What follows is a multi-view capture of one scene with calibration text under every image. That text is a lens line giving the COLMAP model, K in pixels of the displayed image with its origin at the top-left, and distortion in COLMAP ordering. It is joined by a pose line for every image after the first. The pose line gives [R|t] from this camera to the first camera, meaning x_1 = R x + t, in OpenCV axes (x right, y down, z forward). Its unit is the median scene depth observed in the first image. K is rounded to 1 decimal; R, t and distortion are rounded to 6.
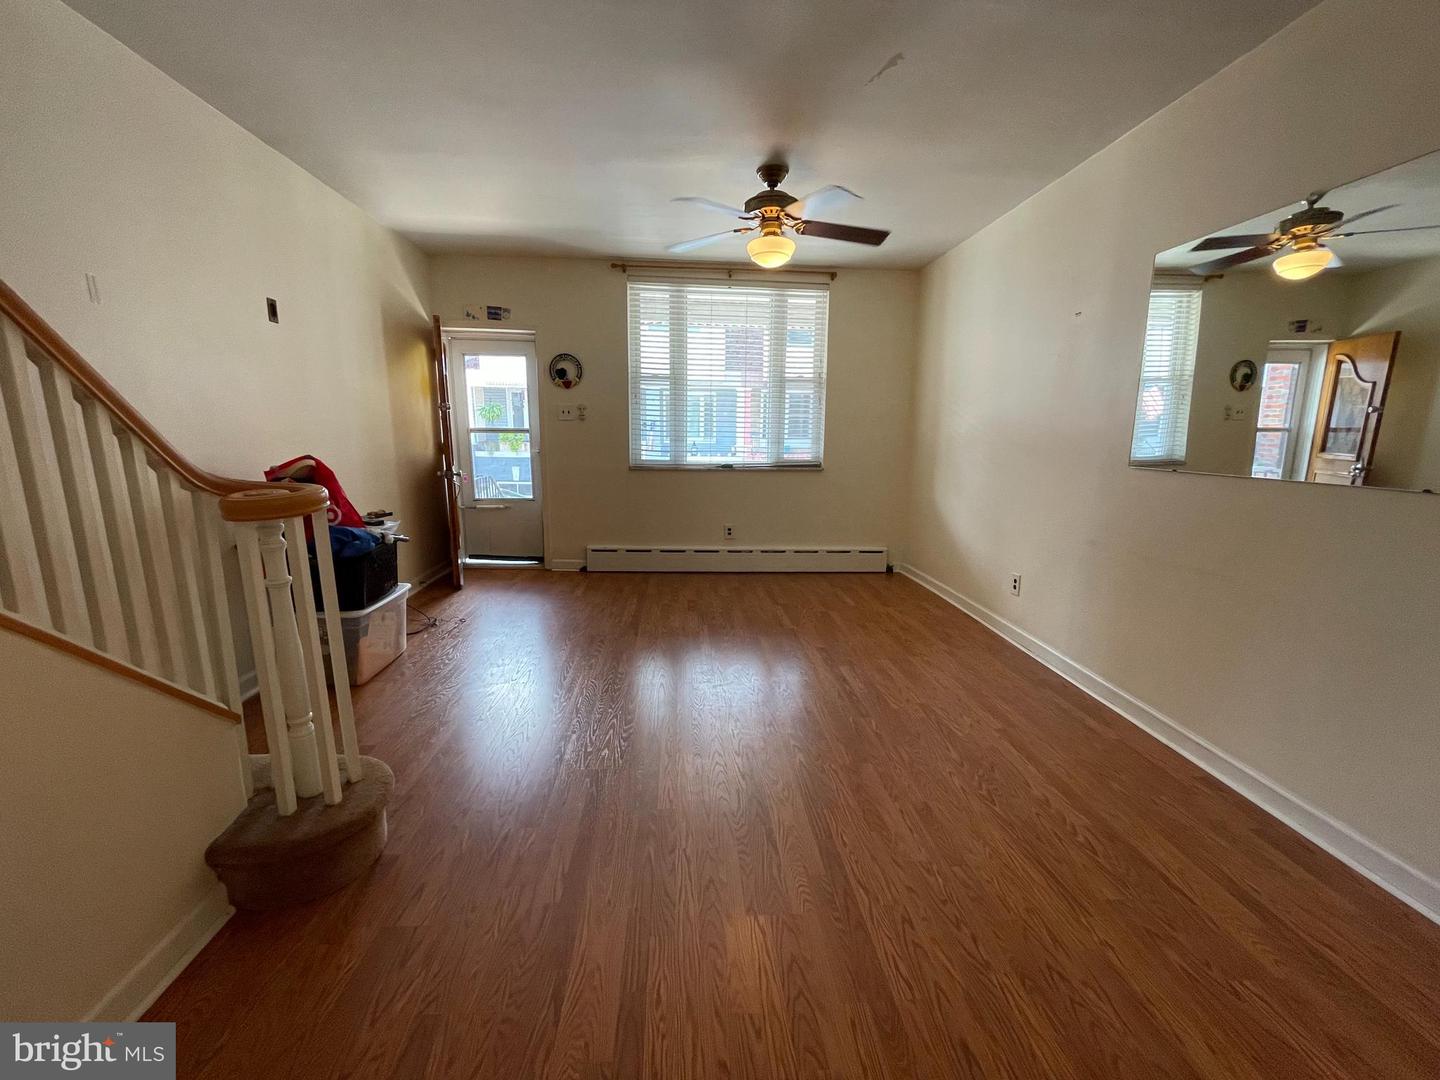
lens RADIAL K [[582.5, 0, 720.0], [0, 582.5, 540.0], [0, 0, 1]] dist [0.000378, 0.000029]
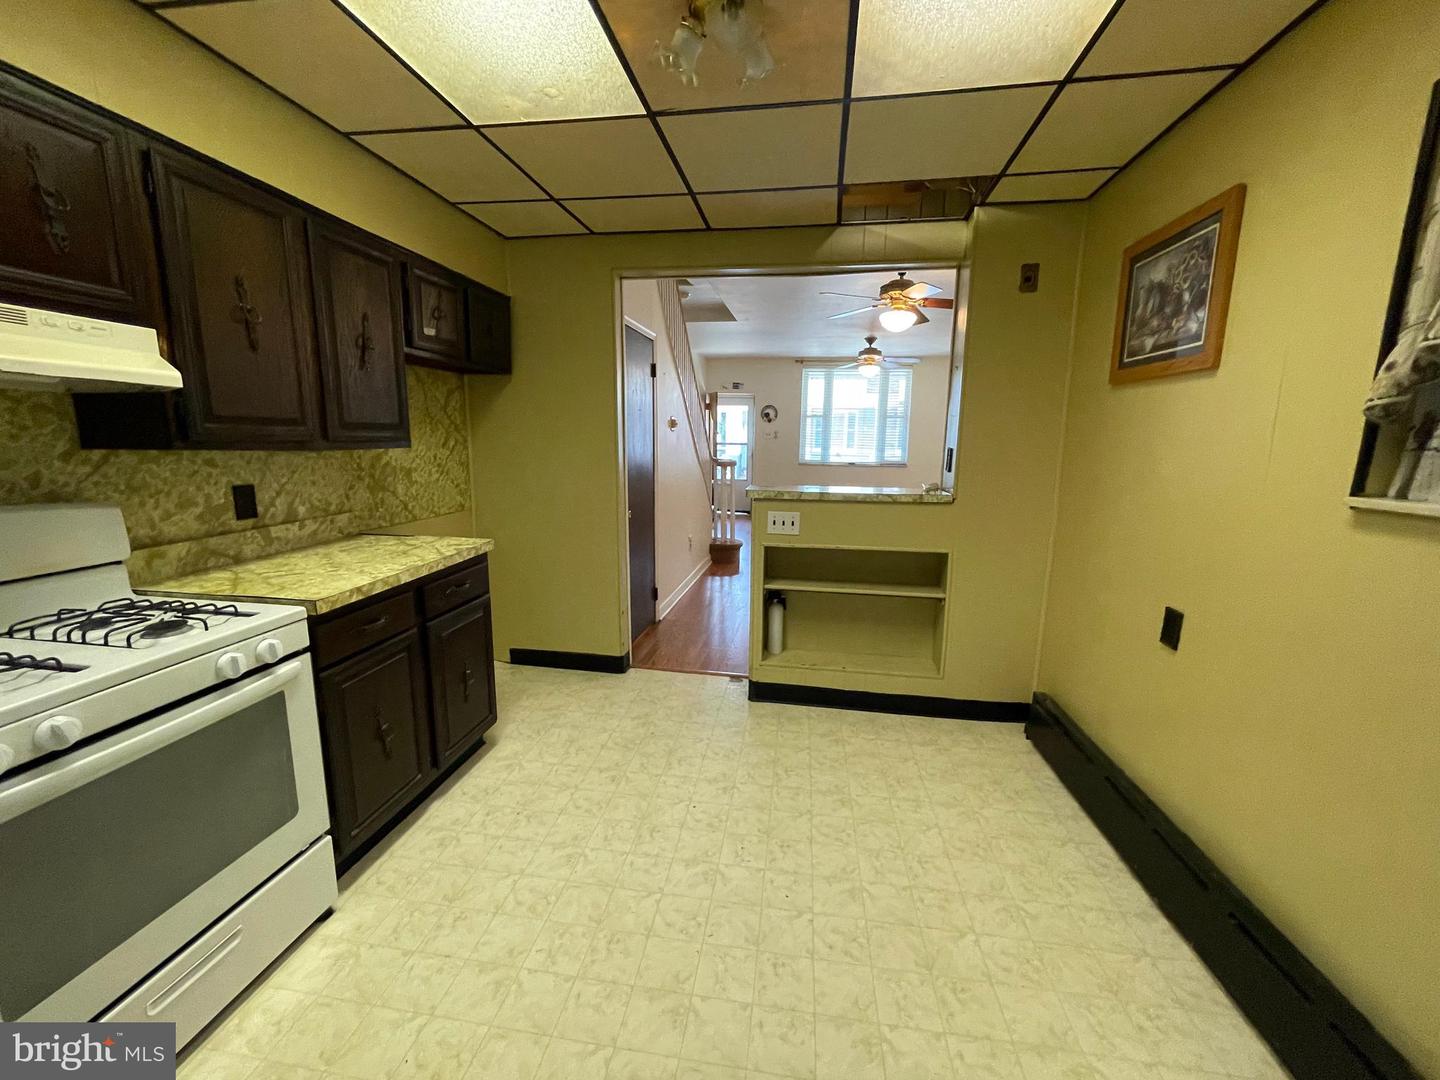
lens RADIAL K [[582.5, 0, 720.0], [0, 582.5, 540.0], [0, 0, 1]] dist [0.000378, 0.000029]
pose [[0.970051, 0.044910, -0.238715, 0.062058], [-0.048540, 0.998778, -0.009347, 0.161267], [0.238004, 0.020654, 0.971045, -0.937413]]
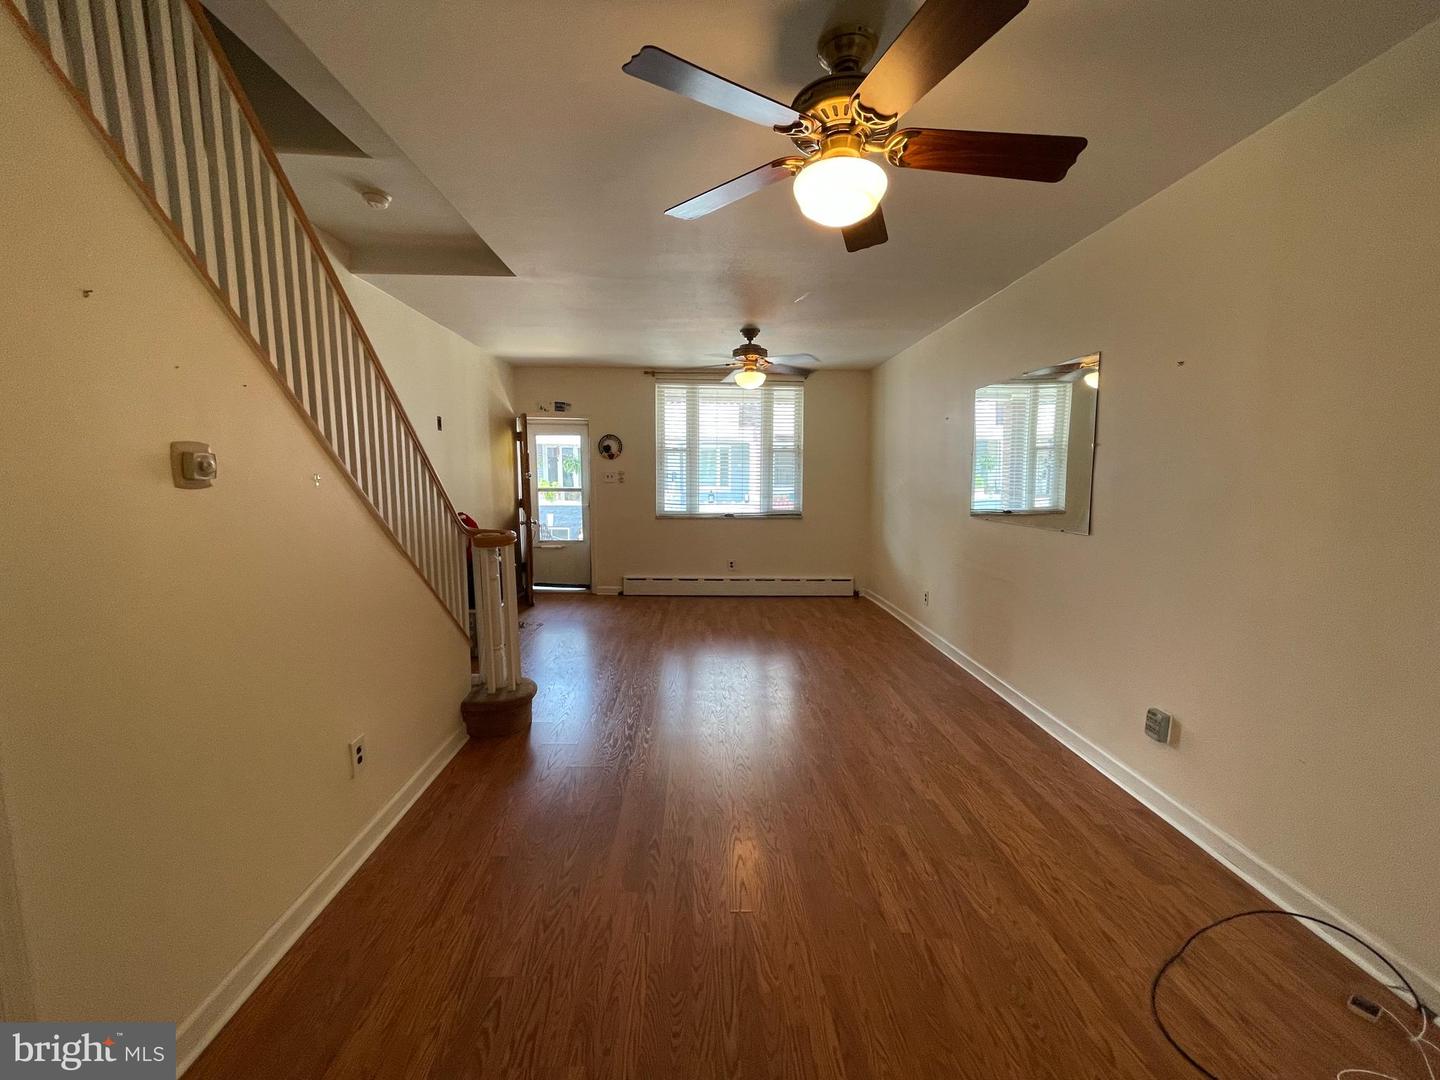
lens RADIAL K [[582.5, 0, 720.0], [0, 582.5, 540.0], [0, 0, 1]] dist [0.000378, 0.000029]
pose [[0.999384, -0.004378, -0.034812, 0.038823], [0.001721, 0.997108, -0.075983, 0.031673], [0.035044, 0.075876, 0.996501, -0.334604]]
